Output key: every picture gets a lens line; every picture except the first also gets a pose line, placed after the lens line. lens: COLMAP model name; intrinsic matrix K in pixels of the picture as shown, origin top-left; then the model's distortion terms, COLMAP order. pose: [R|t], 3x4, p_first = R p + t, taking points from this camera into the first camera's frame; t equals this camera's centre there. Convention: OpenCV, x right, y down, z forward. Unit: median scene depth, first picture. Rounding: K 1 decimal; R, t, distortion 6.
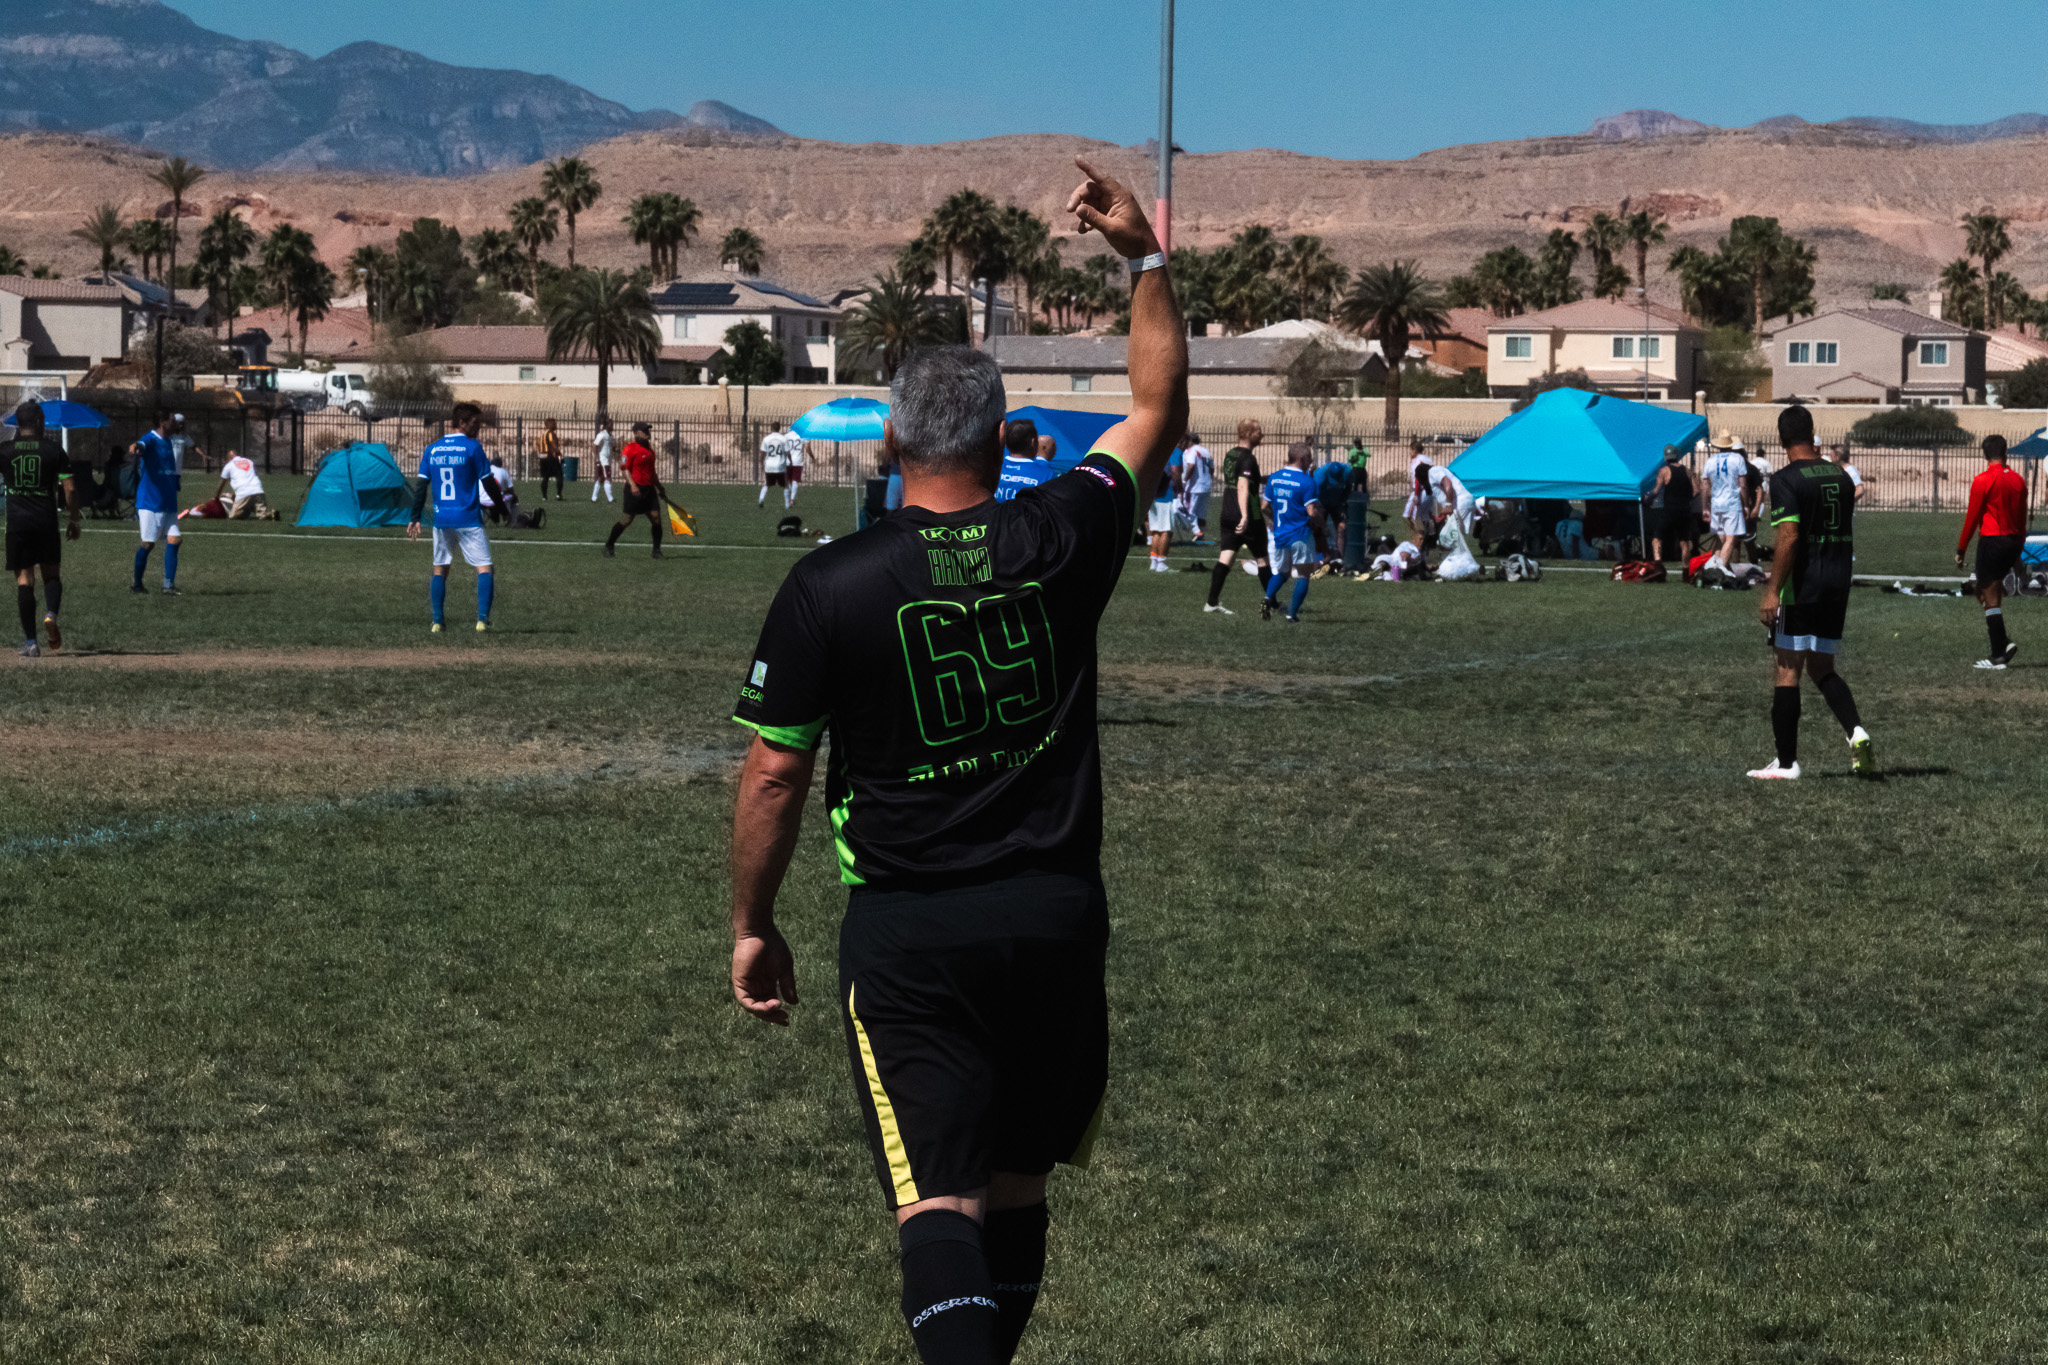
lens RADIAL K [[6635.7, 0, 1024.0], [0, 6635.7, 682.5], [0, 0, 1]] dist [0.157507, -0.798036]
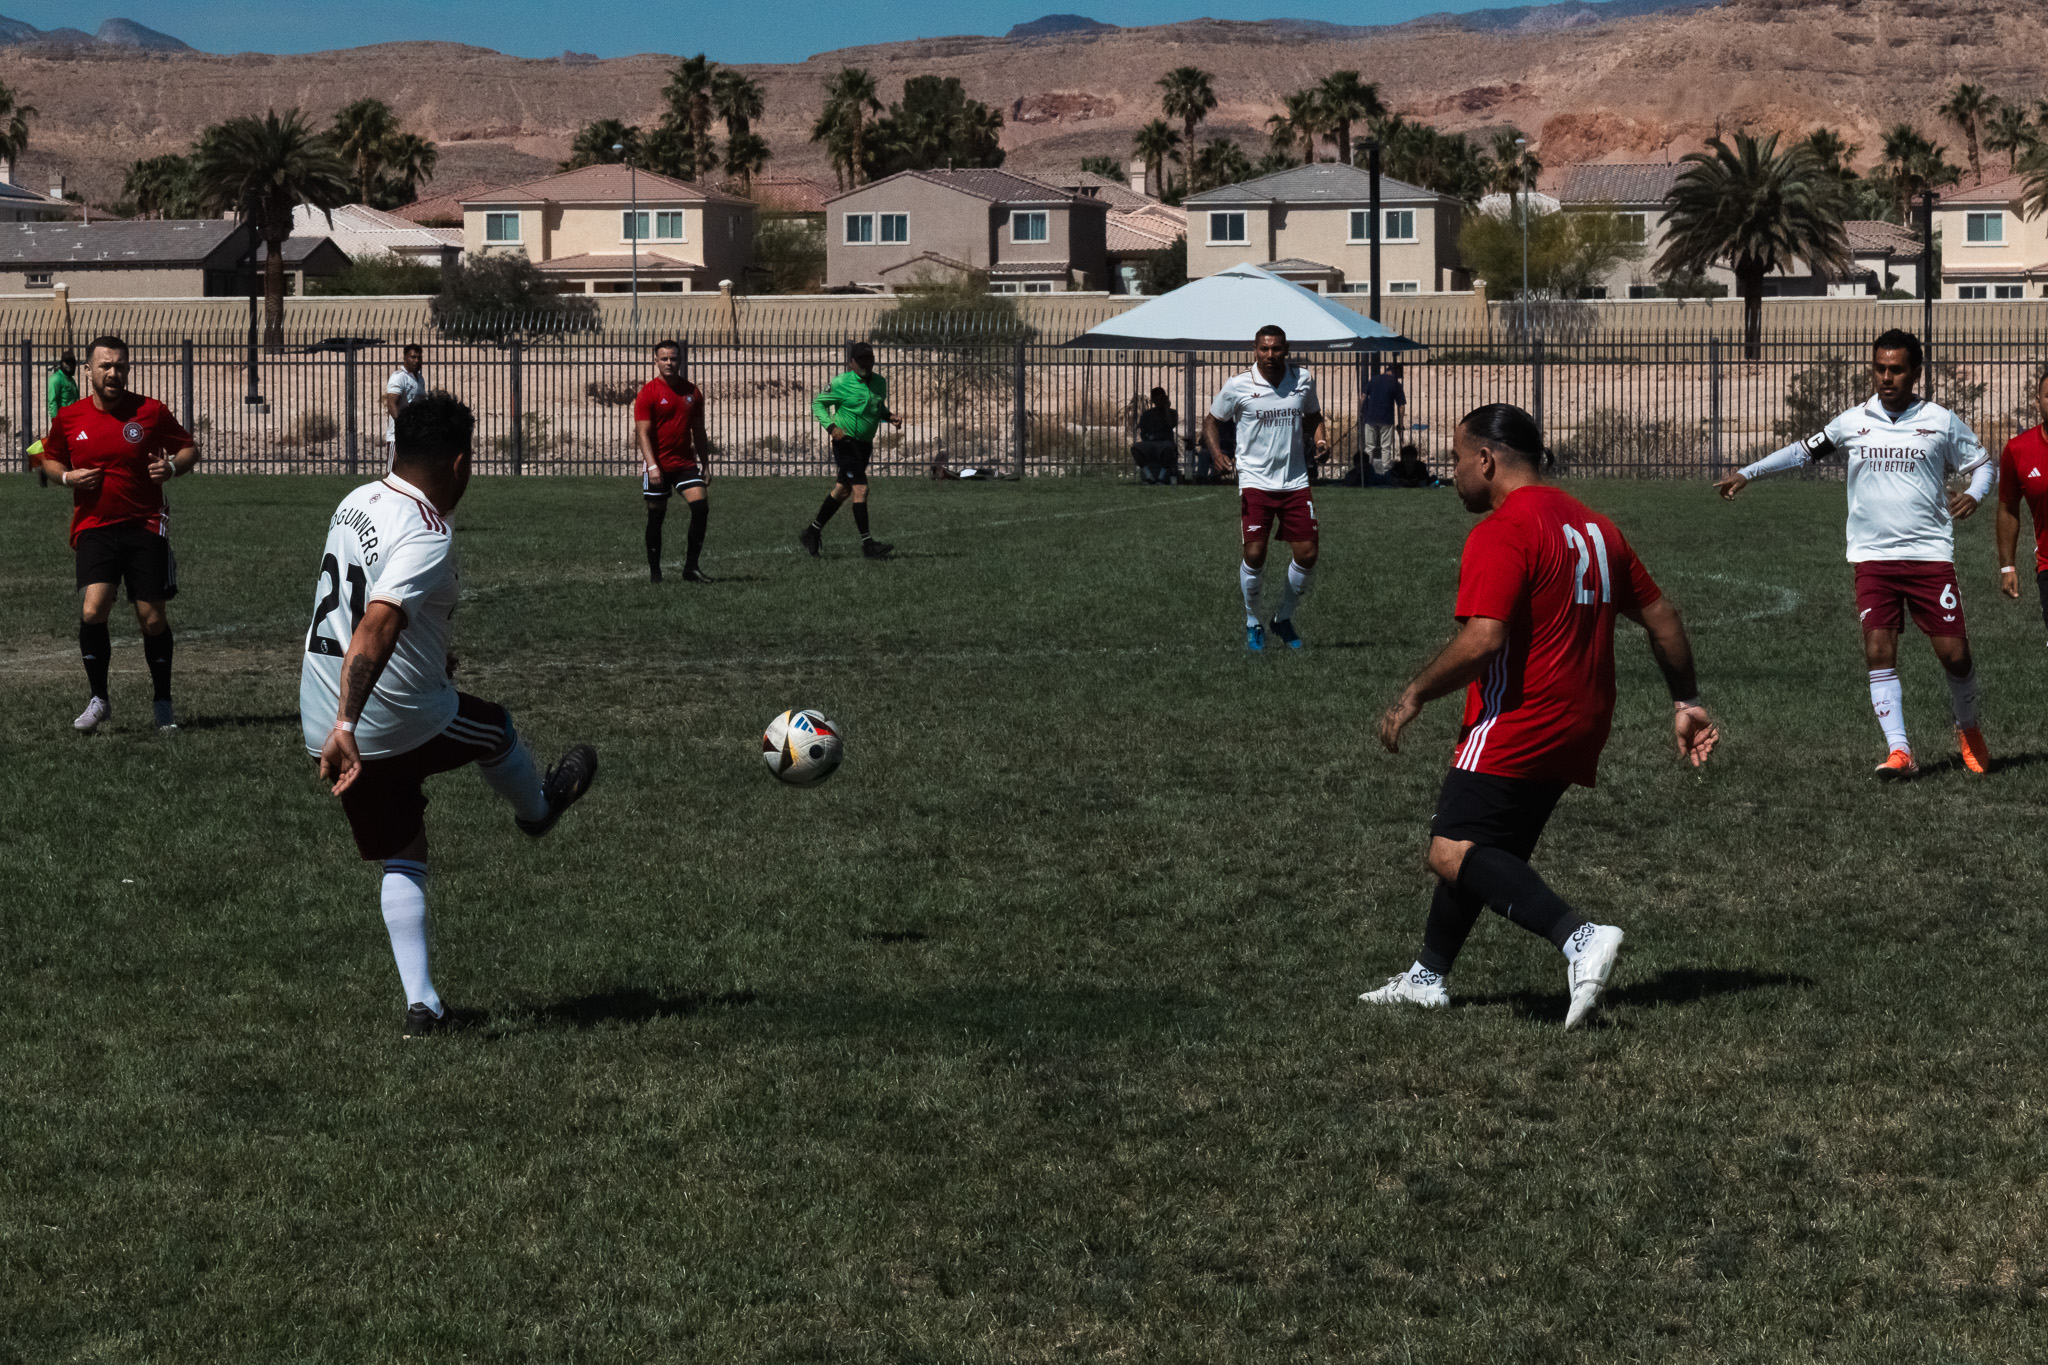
lens RADIAL K [[6643.4, 0, 1024.0], [0, 6643.4, 682.5], [0, 0, 1]] dist [0.181479, -1.844761]
pose [[0.996138, -0.024203, 0.084398, 0.056814], [0.023087, 0.999633, 0.014176, -0.005998], [-0.084710, -0.012172, 0.996331, 0.186963]]
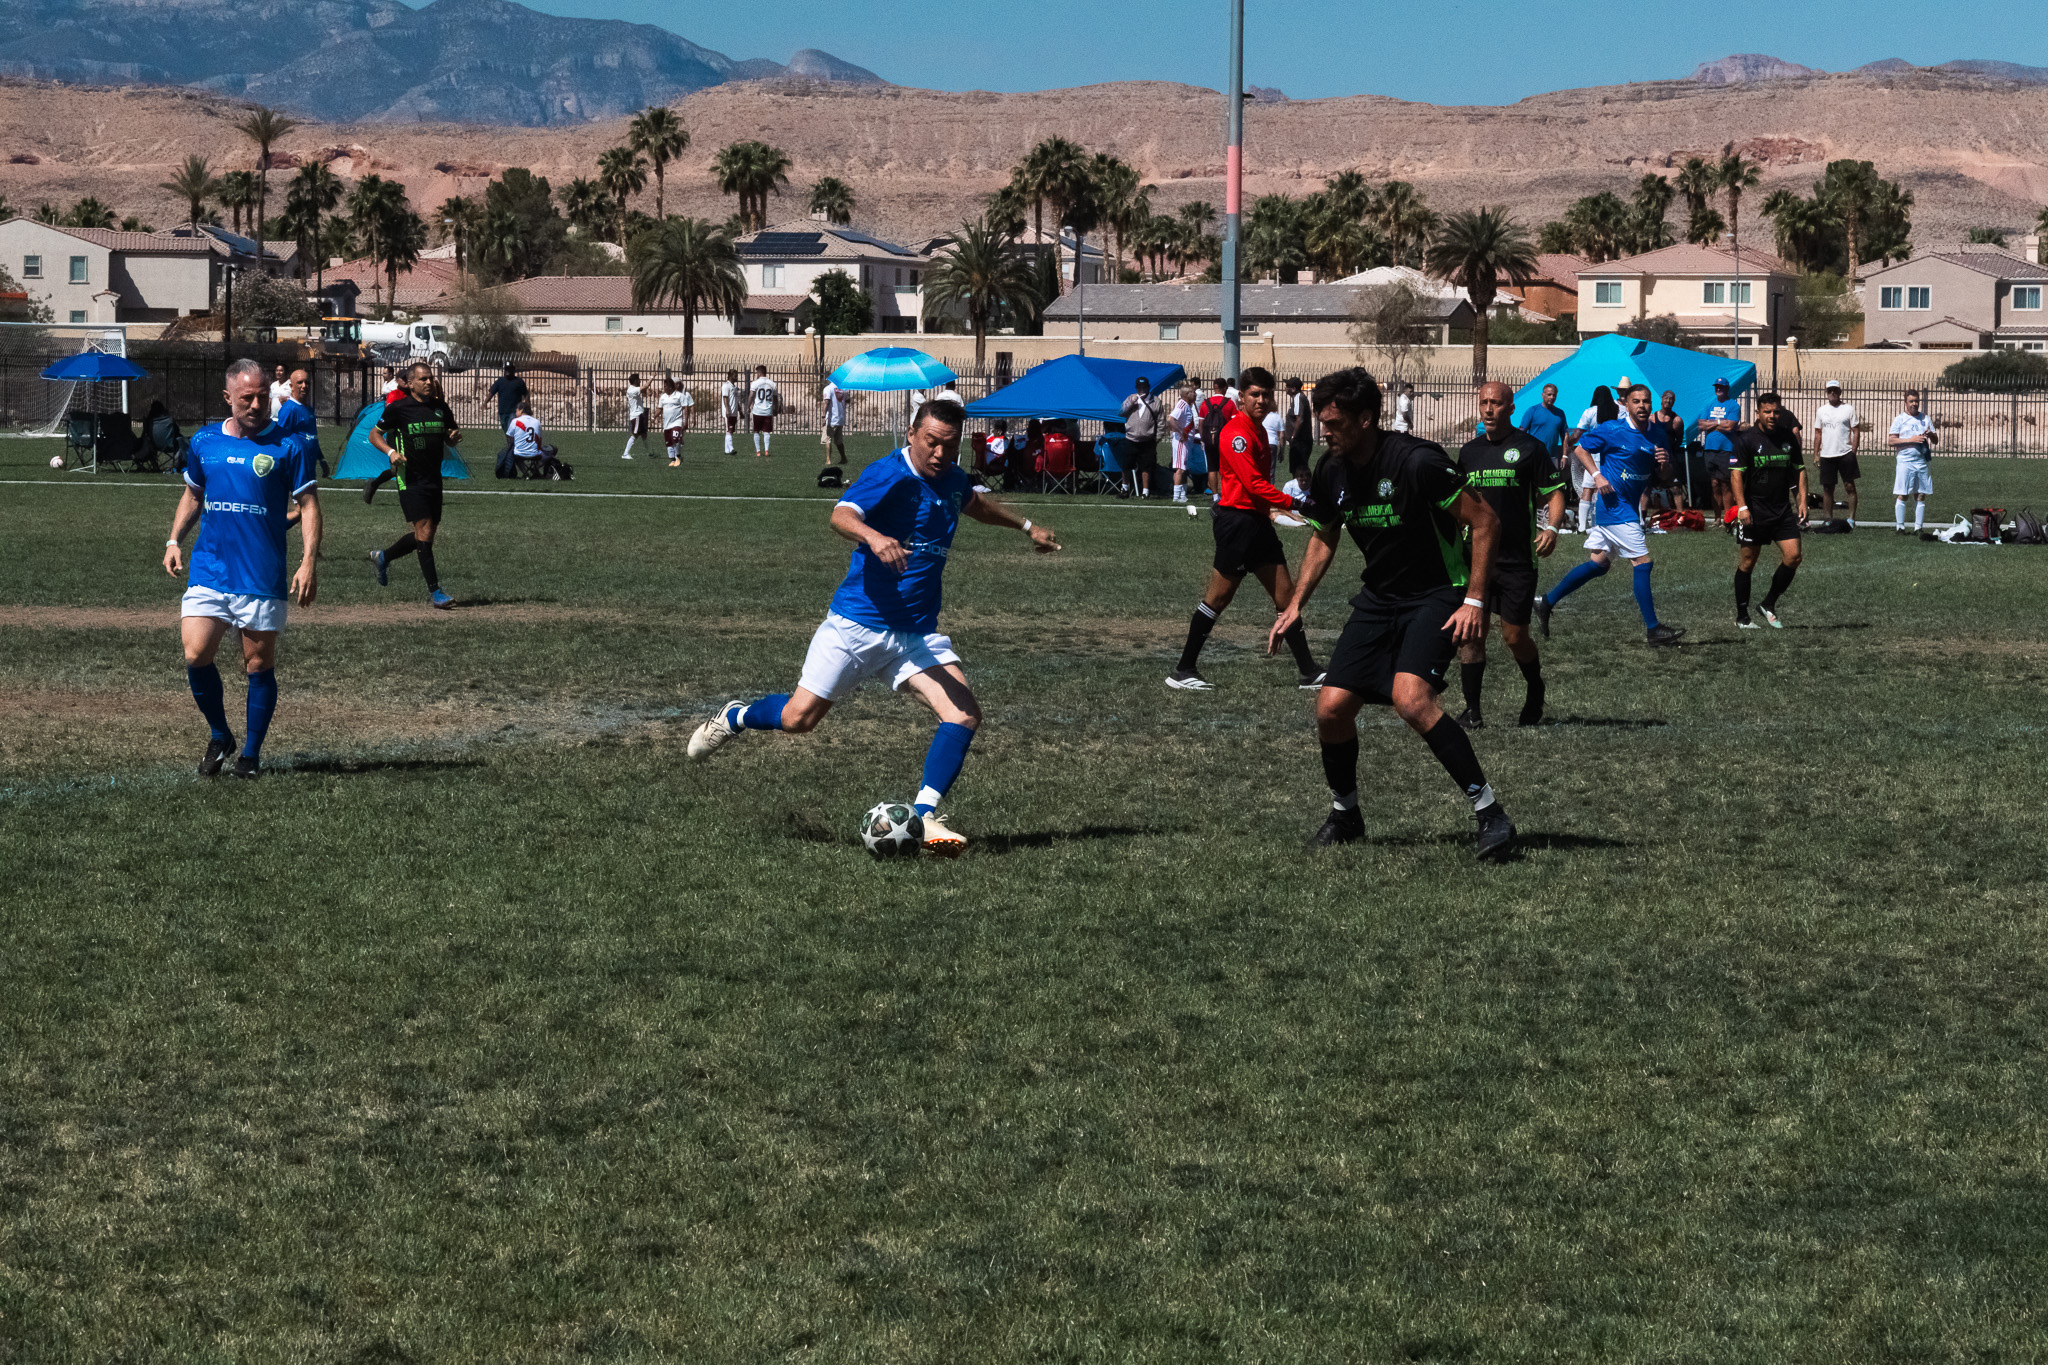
lens RADIAL K [[6643.4, 0, 1024.0], [0, 6643.4, 682.5], [0, 0, 1]] dist [0.181479, -1.844761]
pose [[0.999874, -0.003287, -0.015561, 0.001868], [0.003406, 0.999965, 0.007652, -0.000083], [0.015535, -0.007704, 0.999850, 0.001743]]
